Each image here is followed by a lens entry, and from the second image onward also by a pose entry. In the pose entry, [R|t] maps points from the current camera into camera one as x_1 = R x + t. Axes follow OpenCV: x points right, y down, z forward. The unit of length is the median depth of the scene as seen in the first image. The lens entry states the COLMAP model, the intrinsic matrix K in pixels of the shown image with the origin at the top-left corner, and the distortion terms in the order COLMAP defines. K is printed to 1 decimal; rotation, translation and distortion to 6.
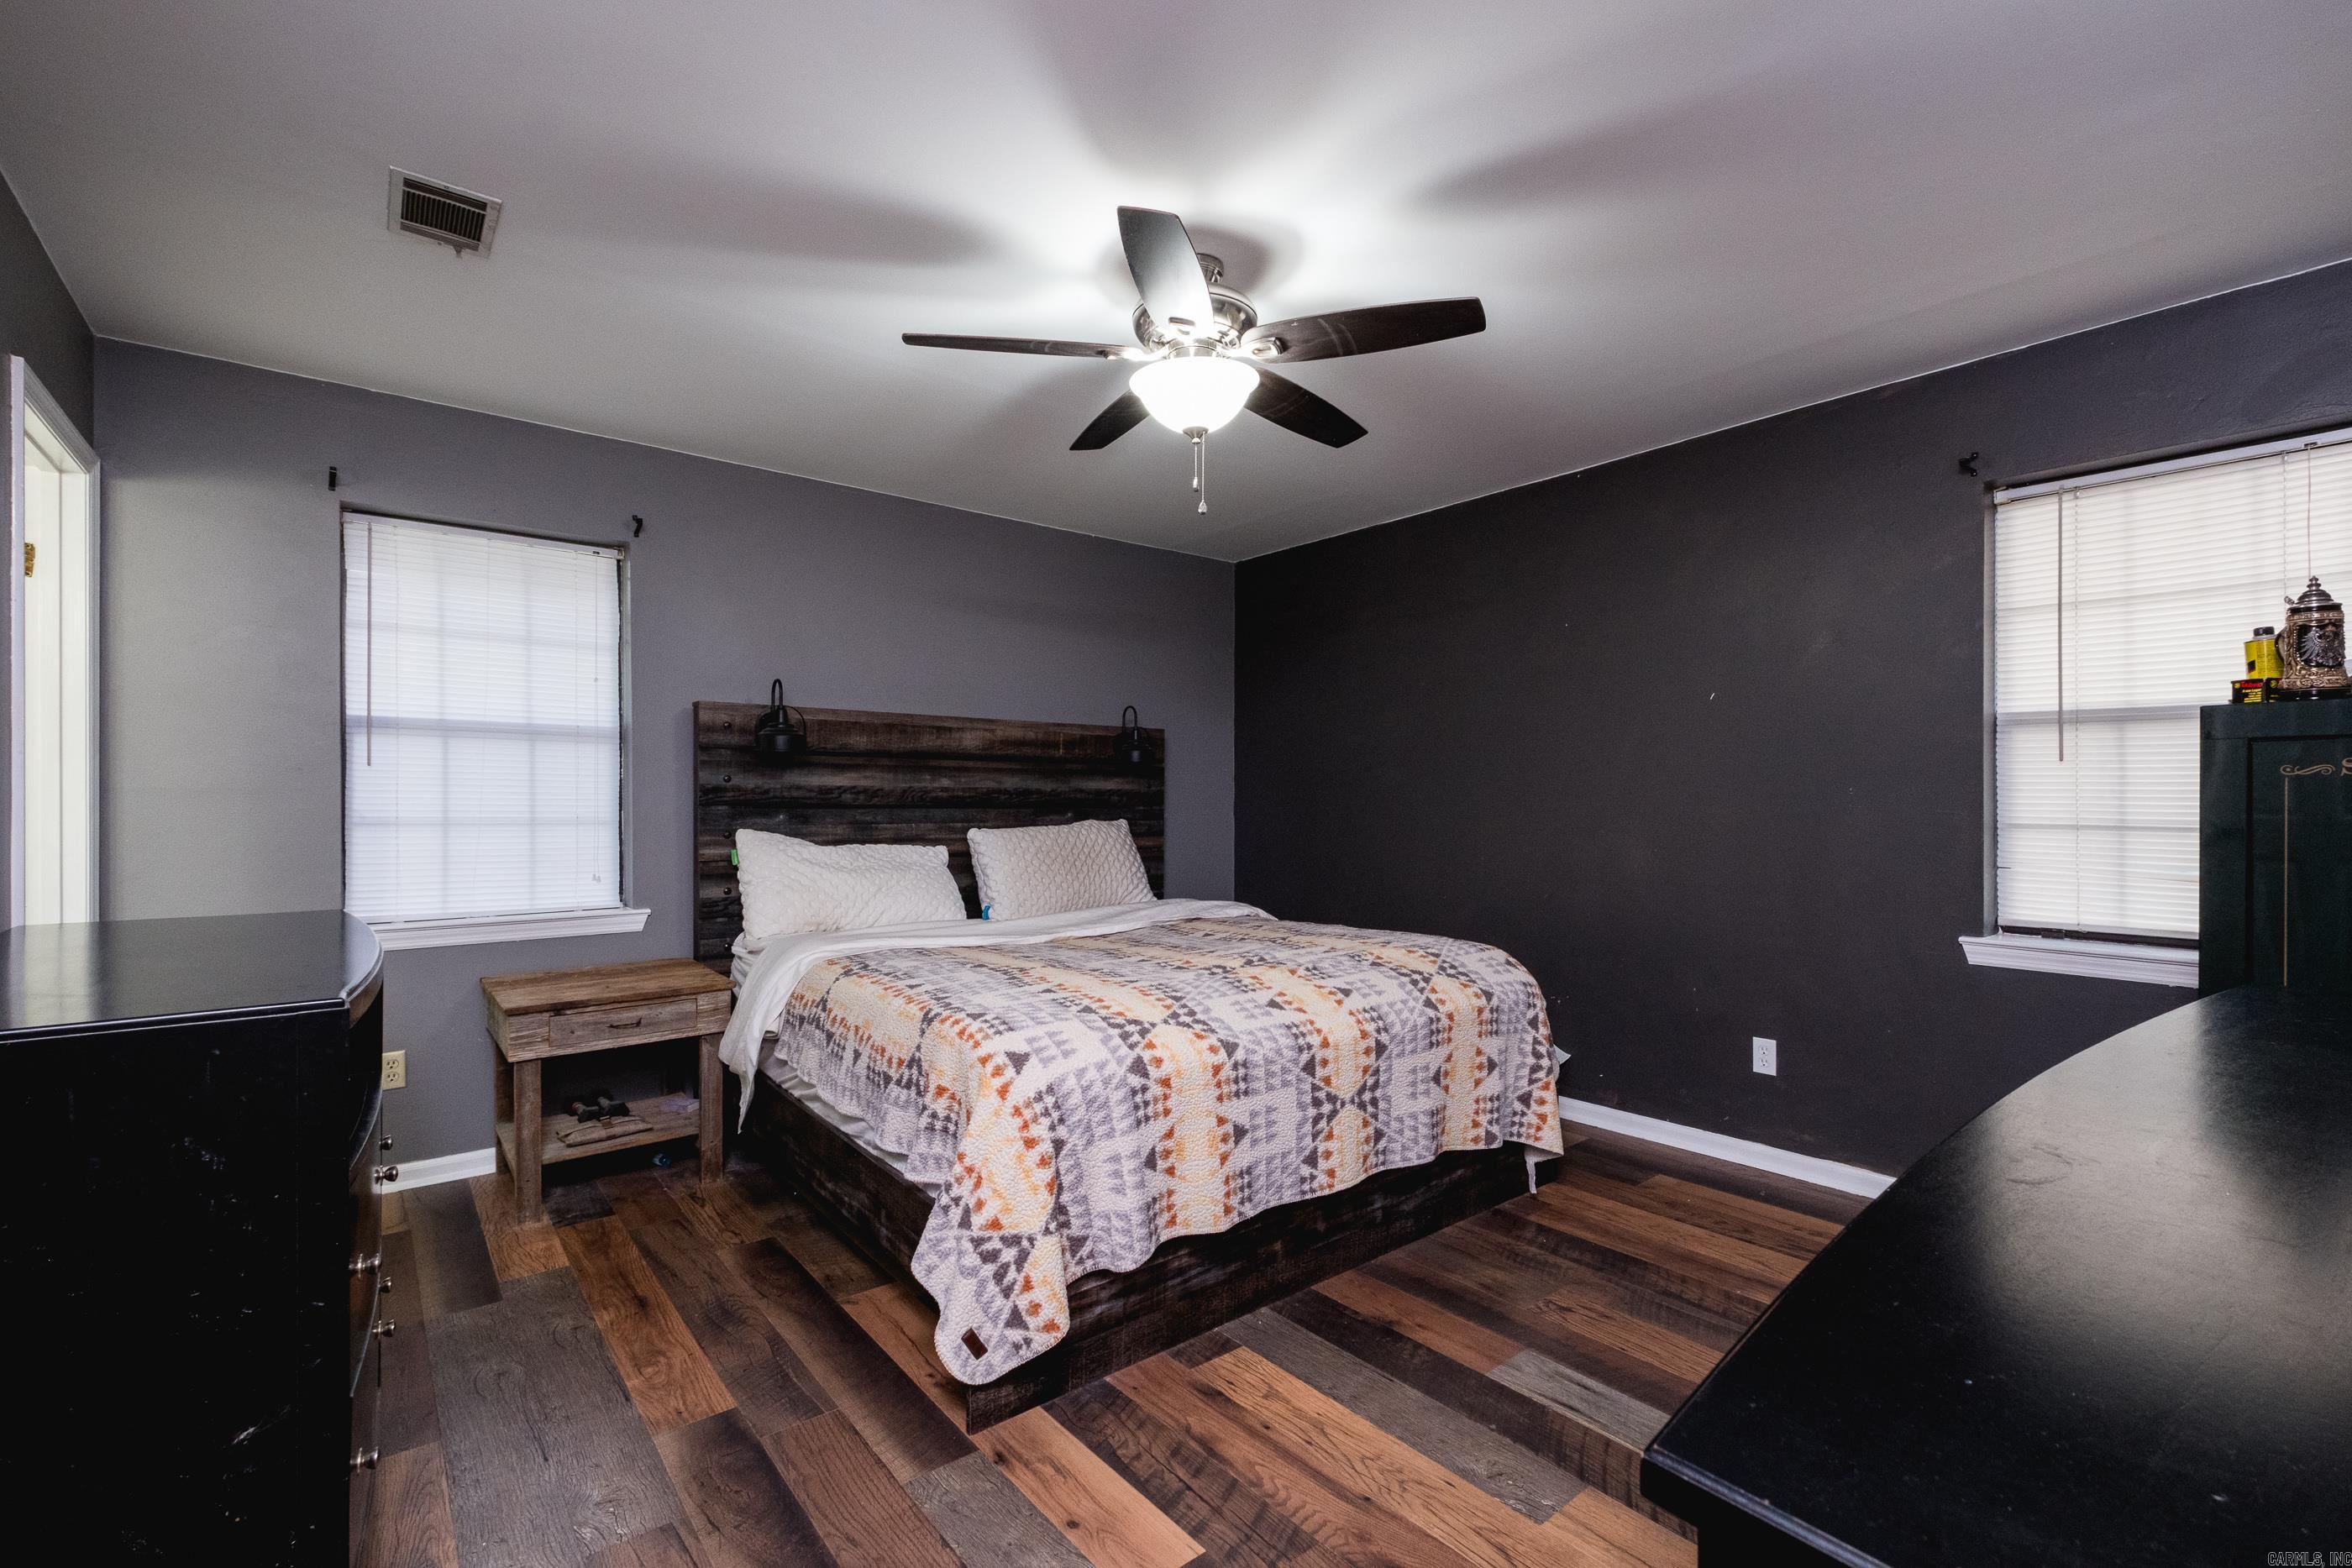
lens RADIAL K [[1036.1, 0, 1195.4], [0, 1036.1, 791.7], [0, 0, 1]] dist [0.010881, -0.005577]
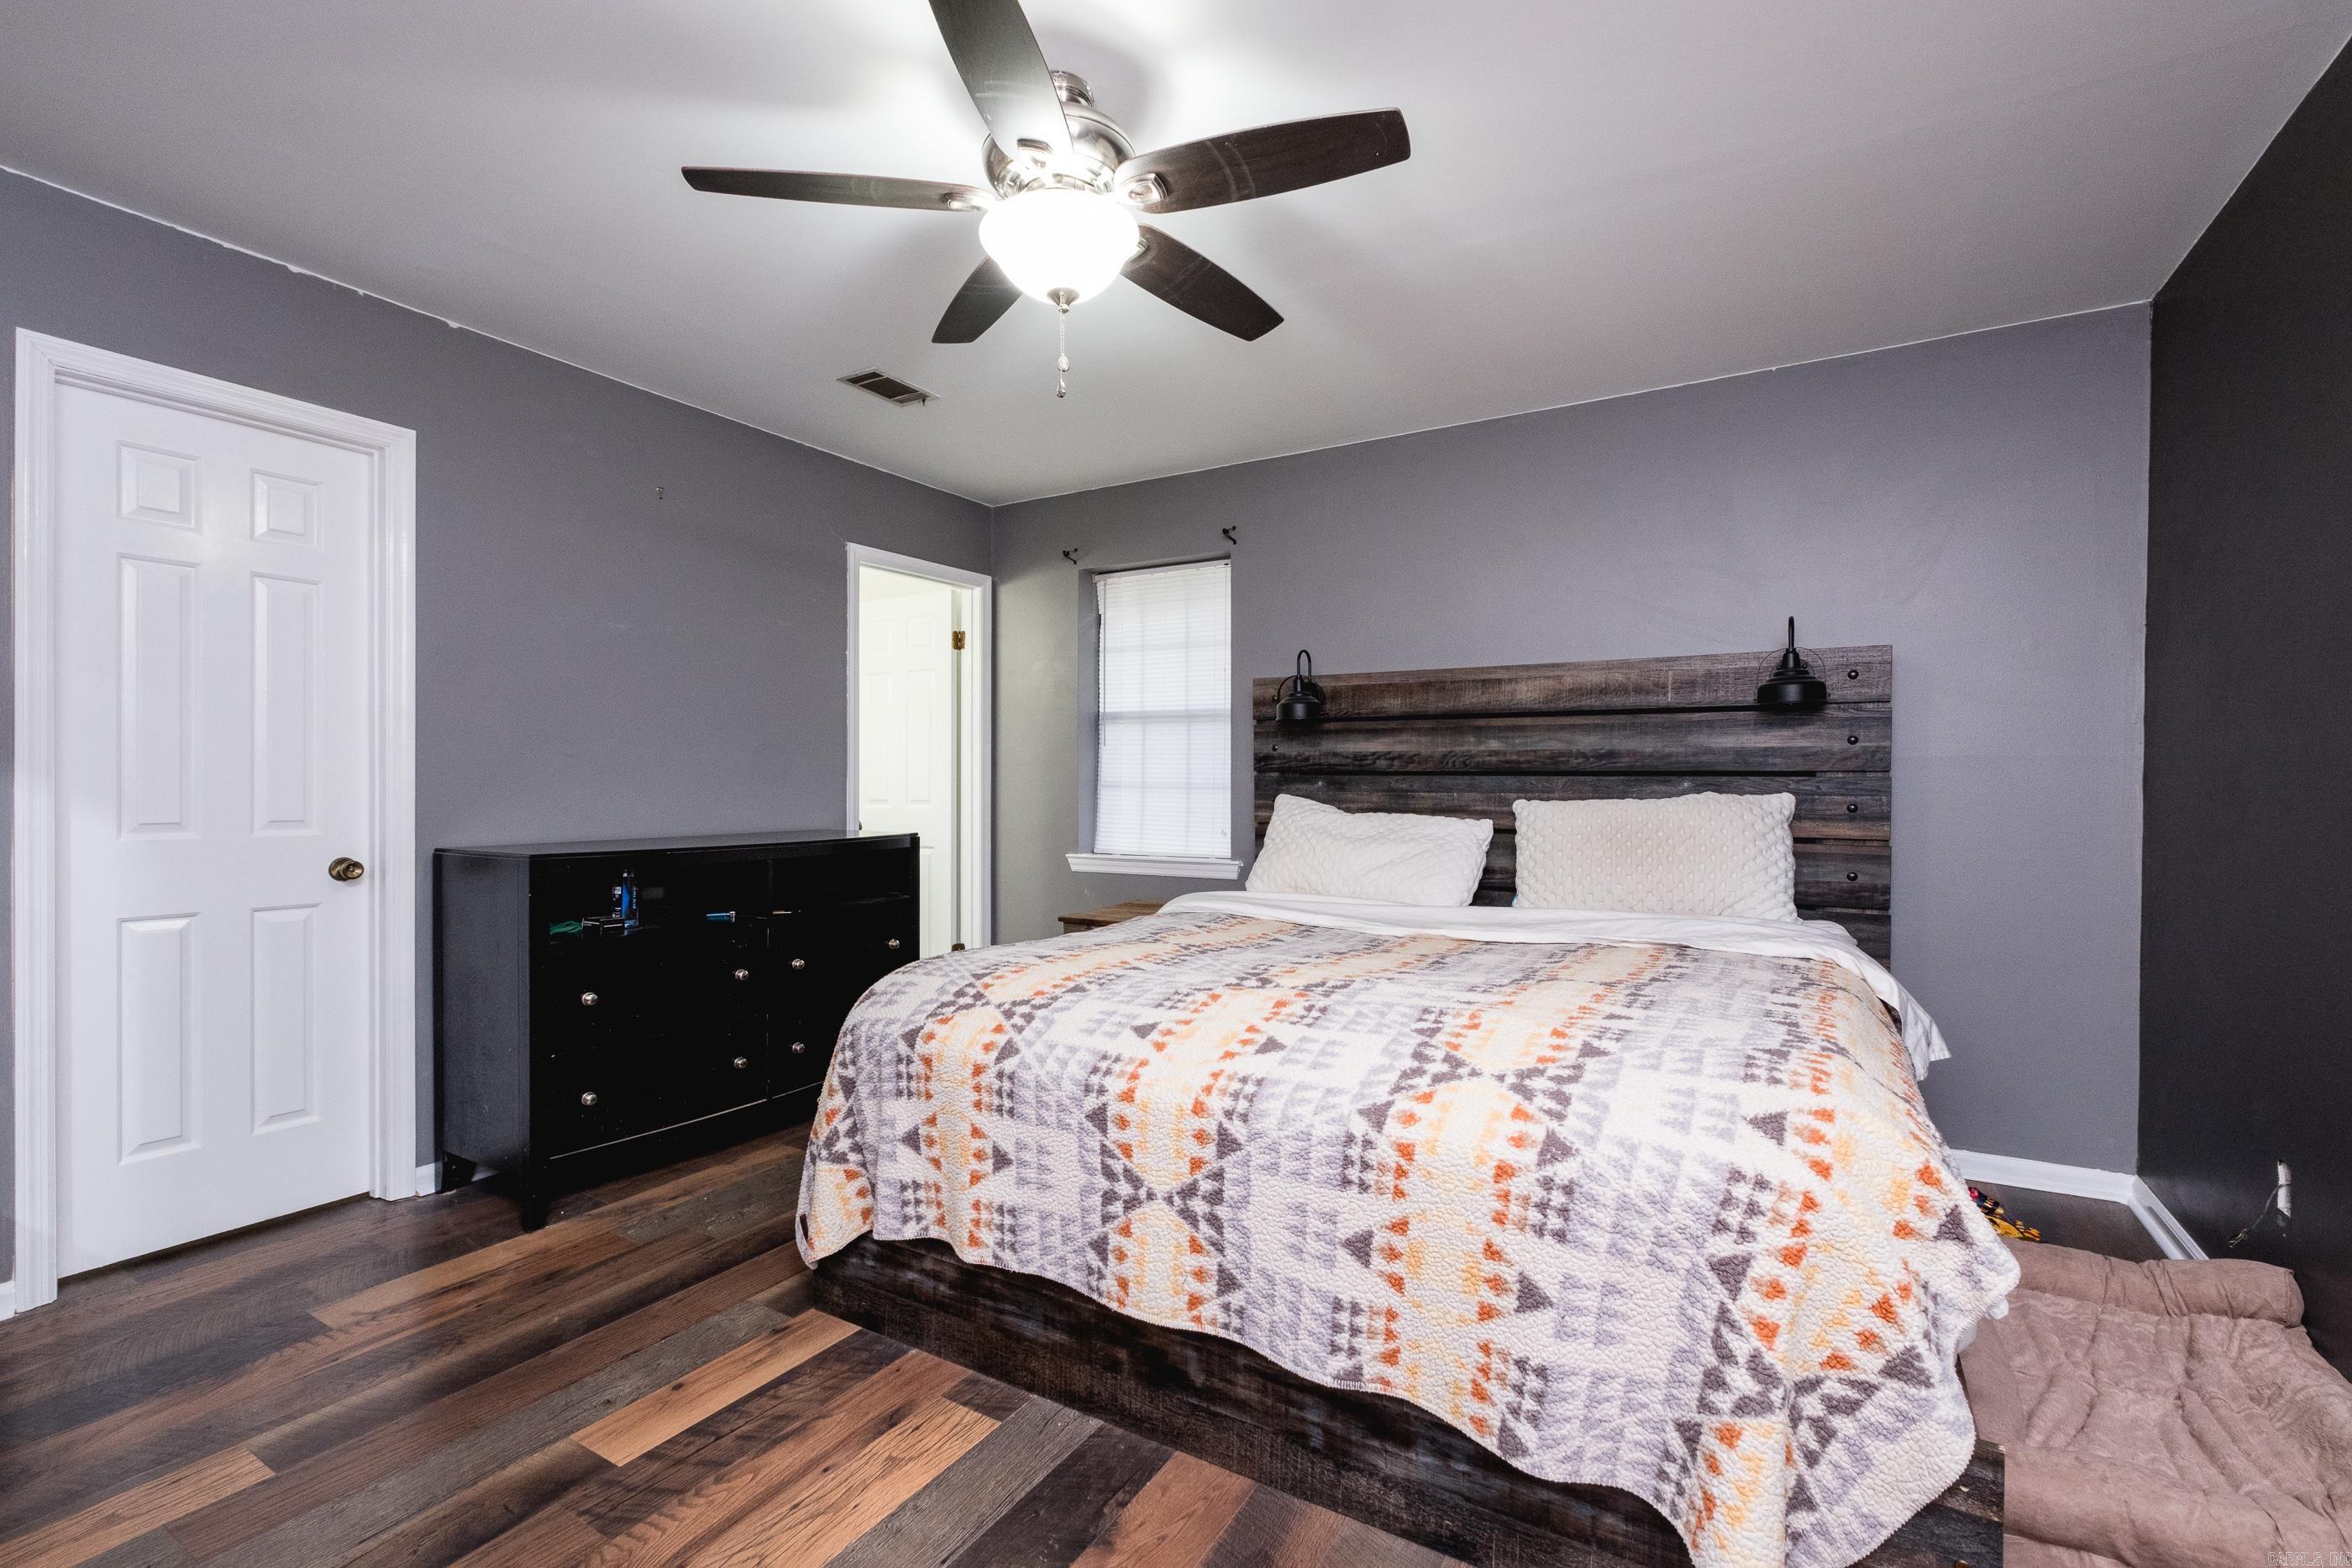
lens RADIAL K [[1036.1, 0, 1185.8], [0, 1036.1, 788.0], [0, 0, 1]] dist [0.010881, -0.005577]
pose [[0.323682, 0.004600, -0.946155, 0.679281], [0.005422, 0.999963, 0.006717, 0.027413], [0.946150, -0.007305, 0.323645, 0.695611]]
